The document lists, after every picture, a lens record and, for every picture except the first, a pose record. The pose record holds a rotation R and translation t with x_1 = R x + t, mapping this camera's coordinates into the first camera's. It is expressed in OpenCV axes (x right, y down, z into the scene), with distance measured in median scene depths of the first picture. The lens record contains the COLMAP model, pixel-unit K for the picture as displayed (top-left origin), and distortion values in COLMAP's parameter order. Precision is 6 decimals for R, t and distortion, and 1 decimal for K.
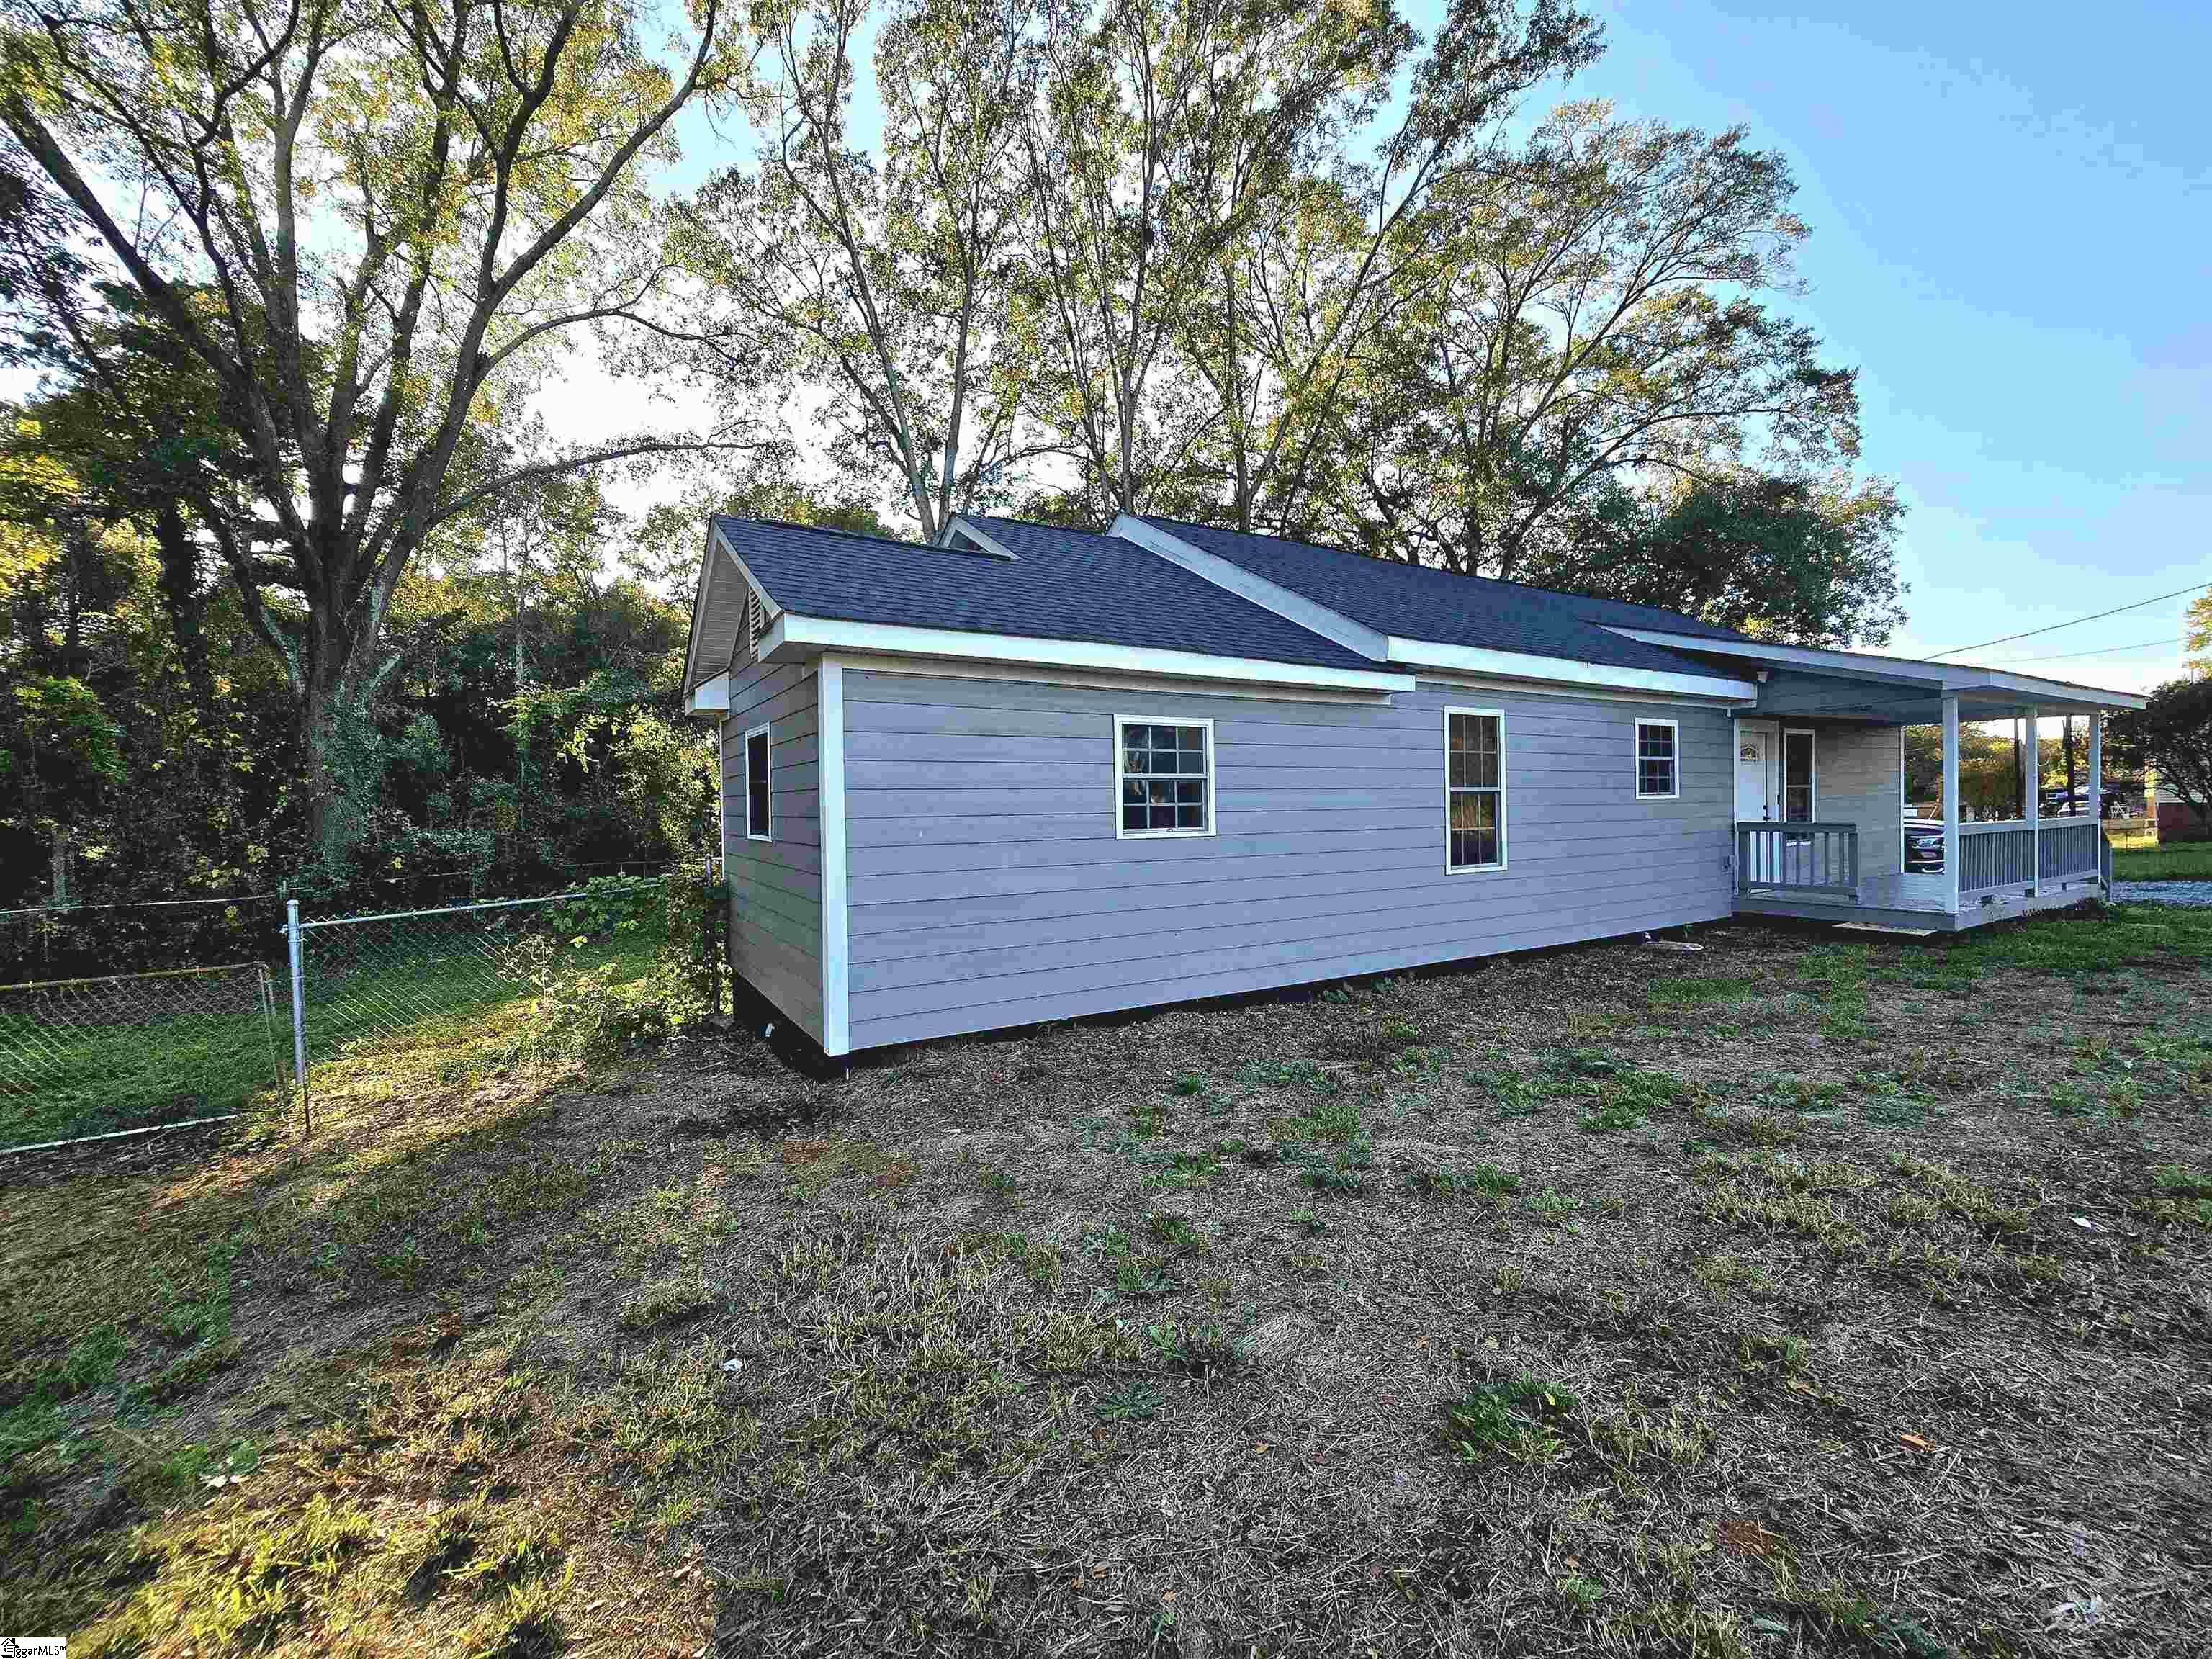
lens RADIAL K [[911.4, 0, 1103.3], [0, 911.4, 824.1], [0, 0, 1]] dist [-0.006644, 0.000087]
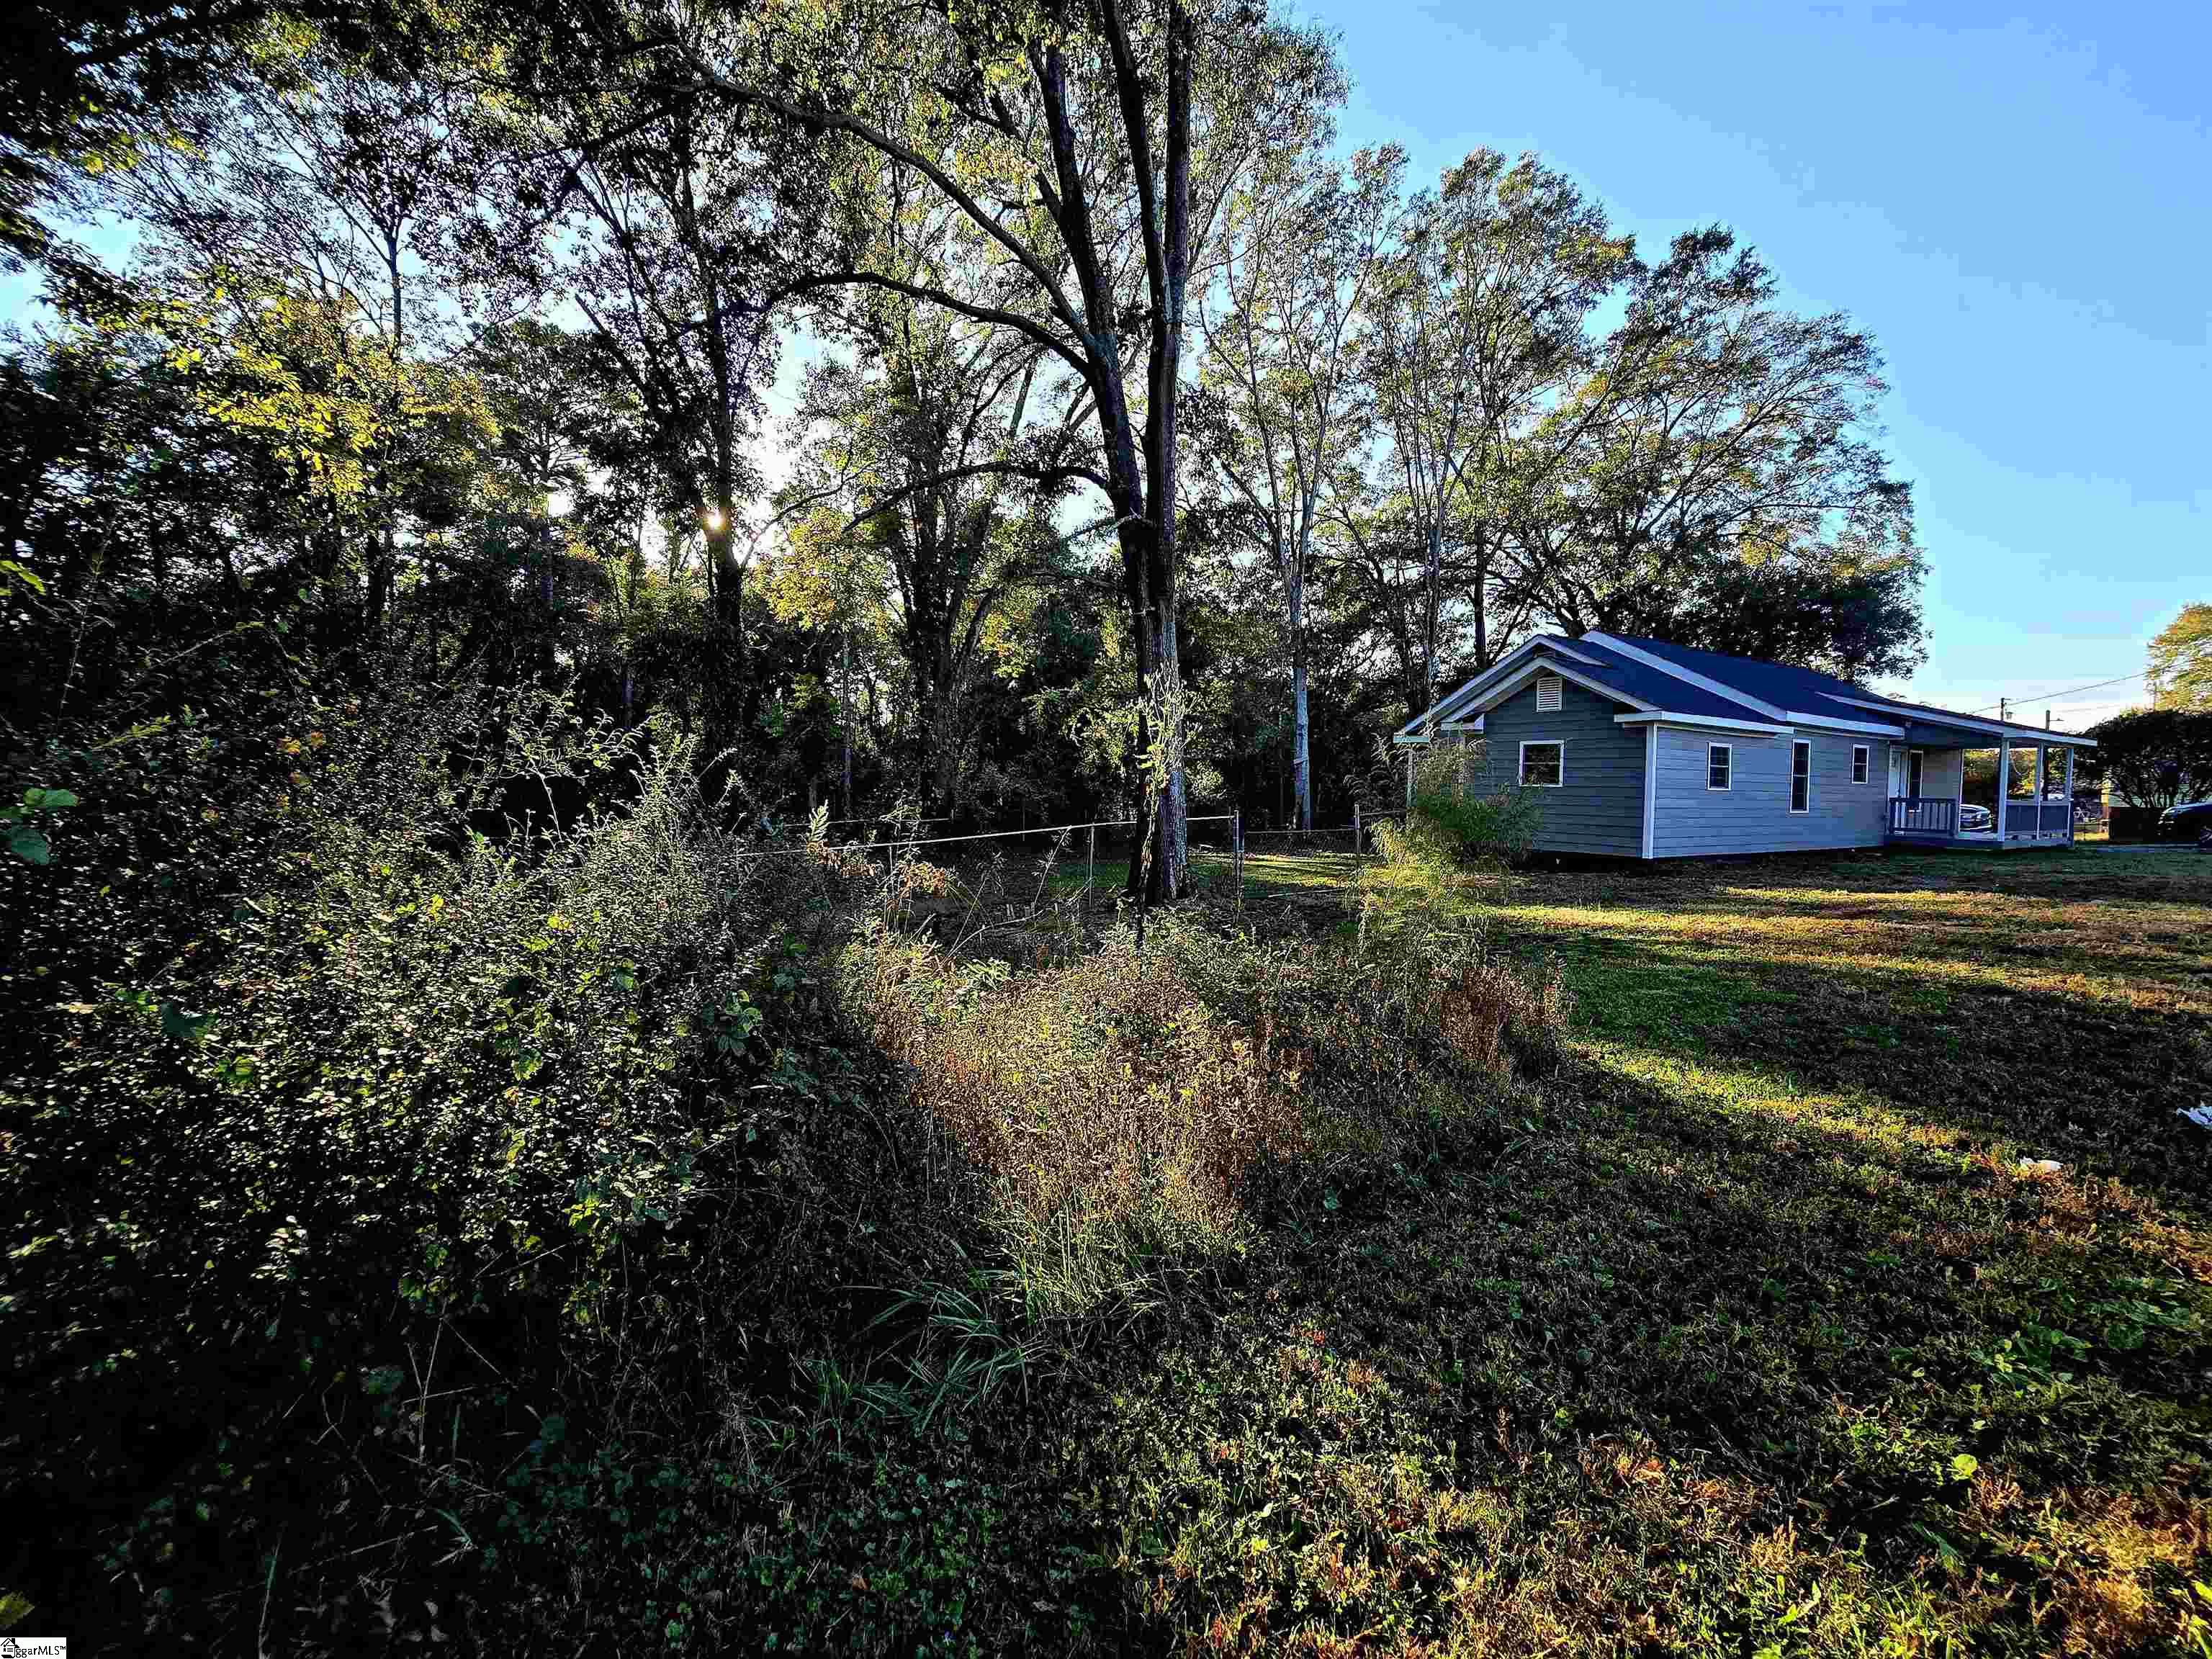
lens RADIAL K [[911.4, 0, 1108.1], [0, 911.4, 836.6], [0, 0, 1]] dist [-0.006644, 0.000087]
pose [[0.999413, 0.026350, 0.021890, -0.436189], [-0.026996, 0.999192, 0.029788, 0.029487], [-0.021088, -0.030362, 0.999317, -0.392419]]
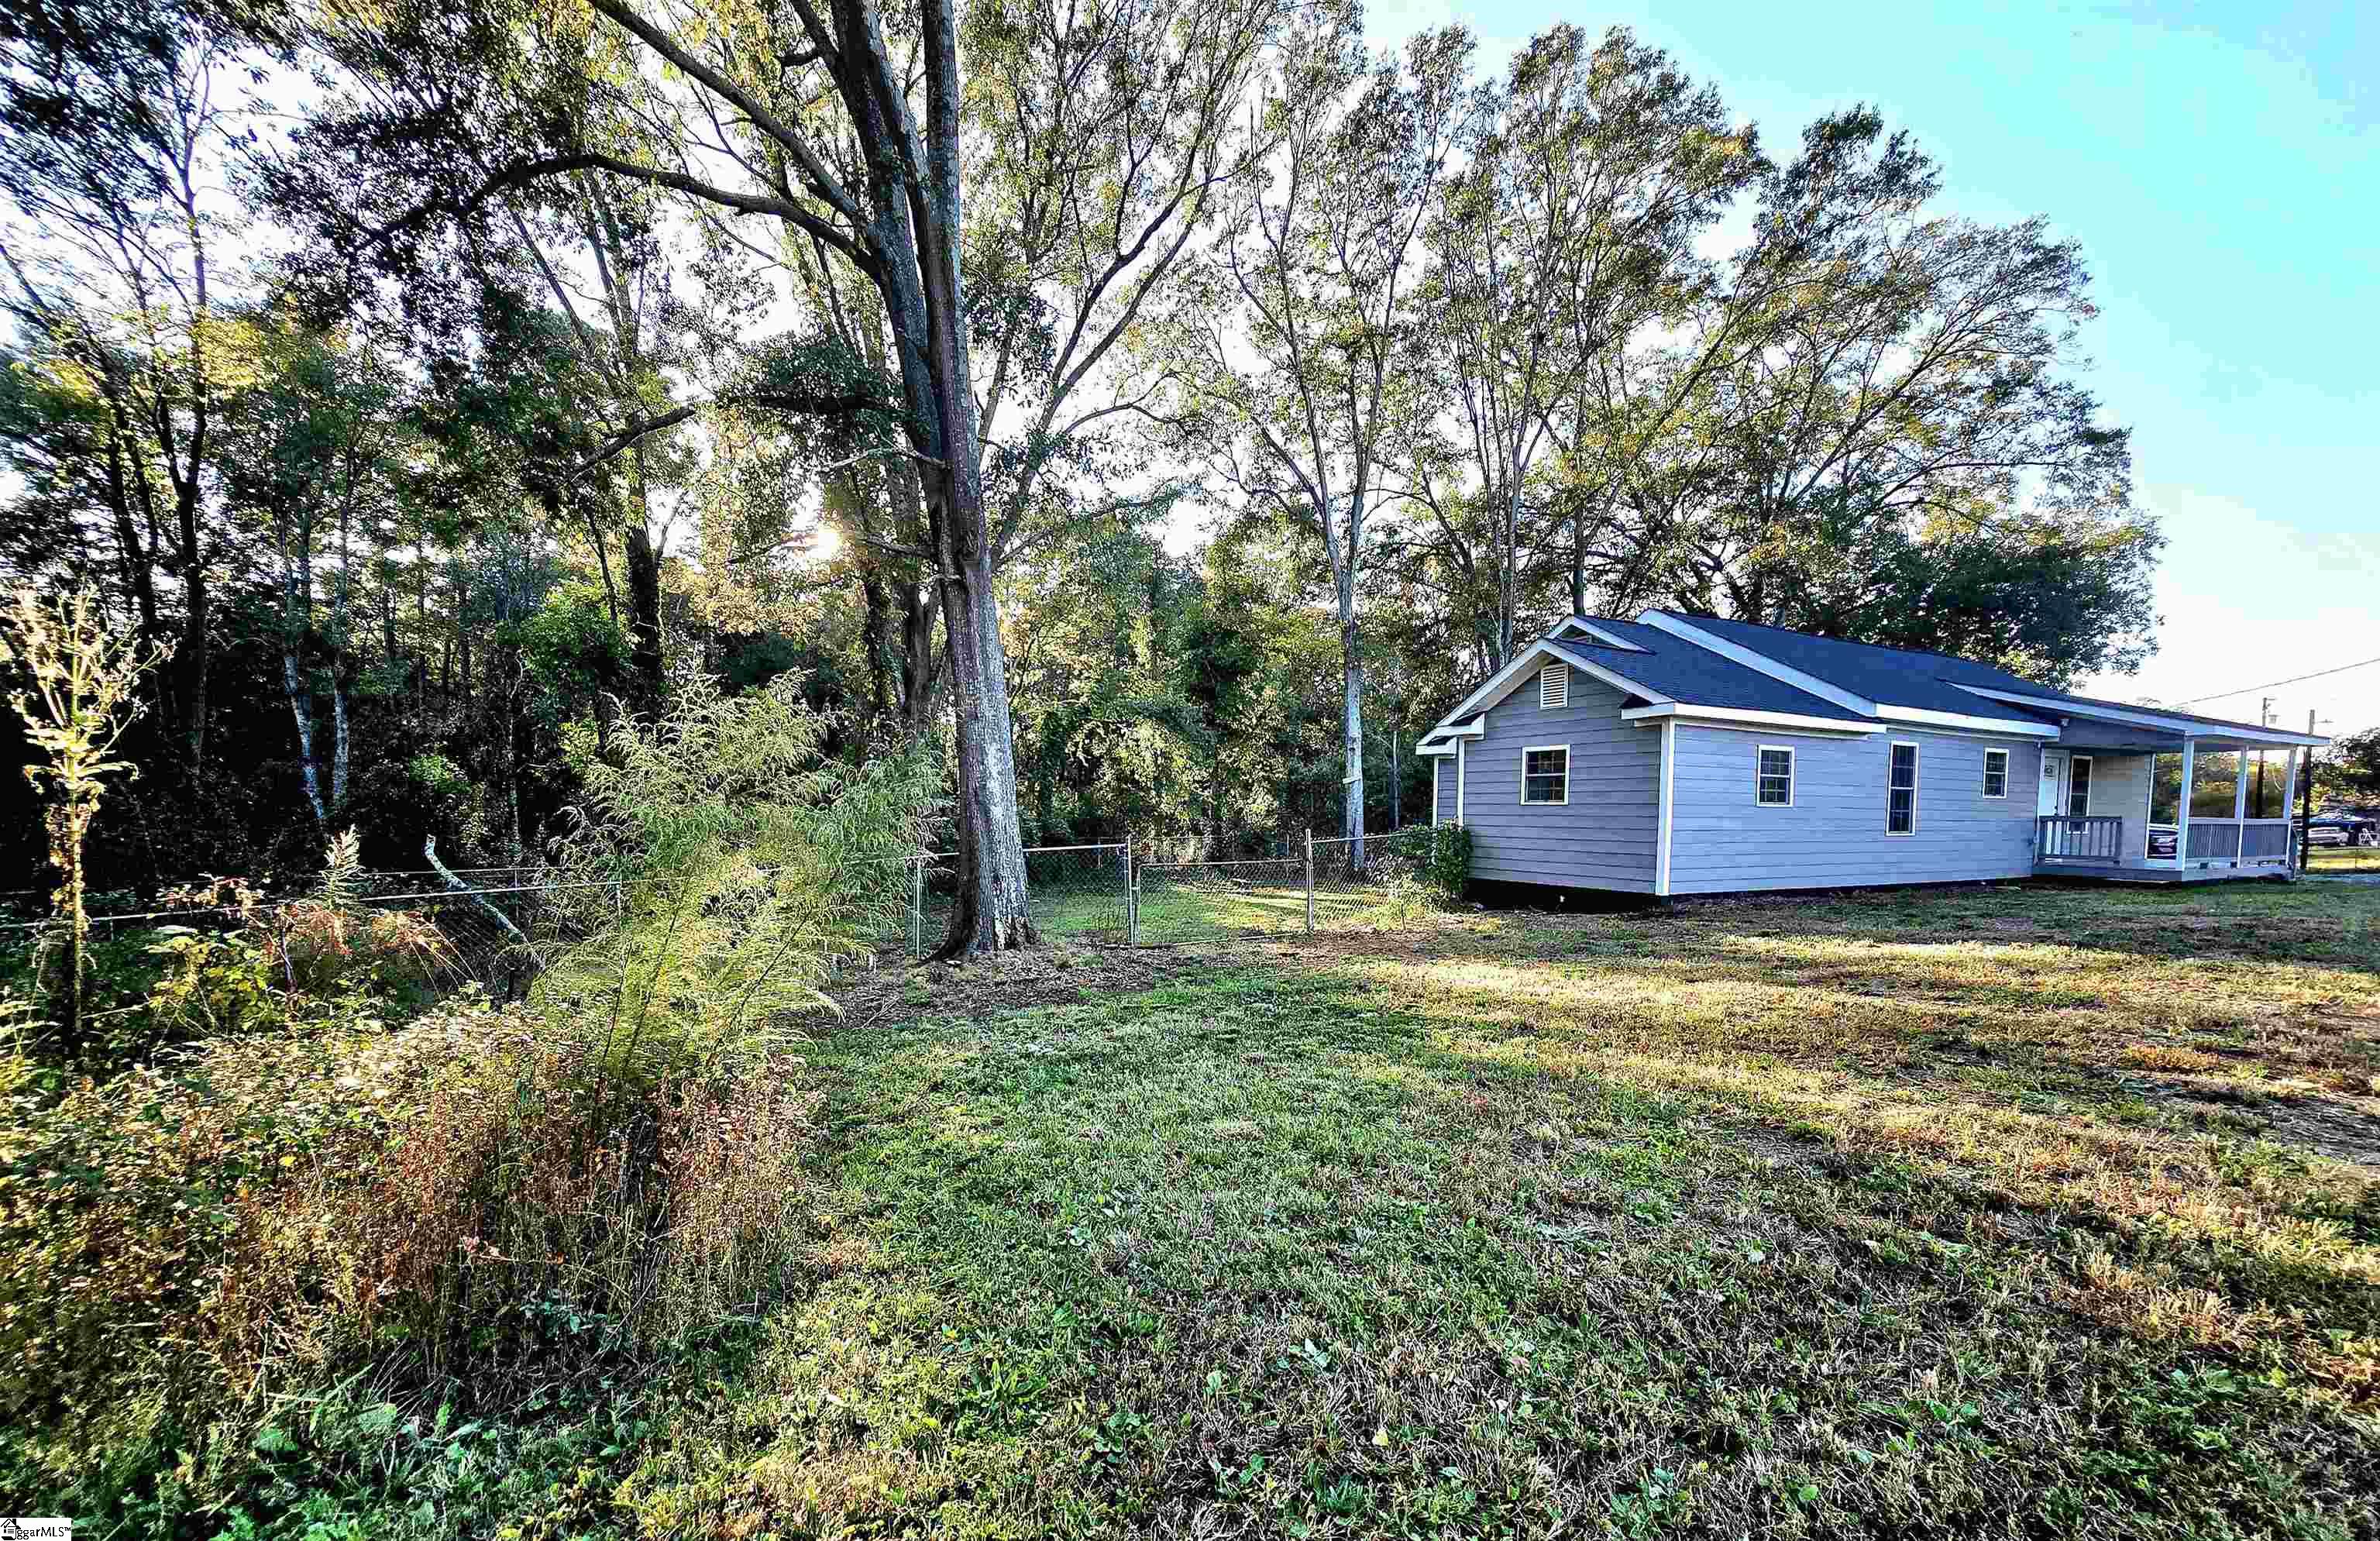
lens RADIAL K [[986.4, 0, 1195.1], [0, 986.4, 896.5], [0, 0, 1]] dist [-0.000731, -0.000412]
pose [[0.999091, 0.021958, -0.036537, -0.284432], [-0.019835, 0.998150, 0.057480, 0.028375], [0.037732, -0.056703, 0.997678, -0.310432]]
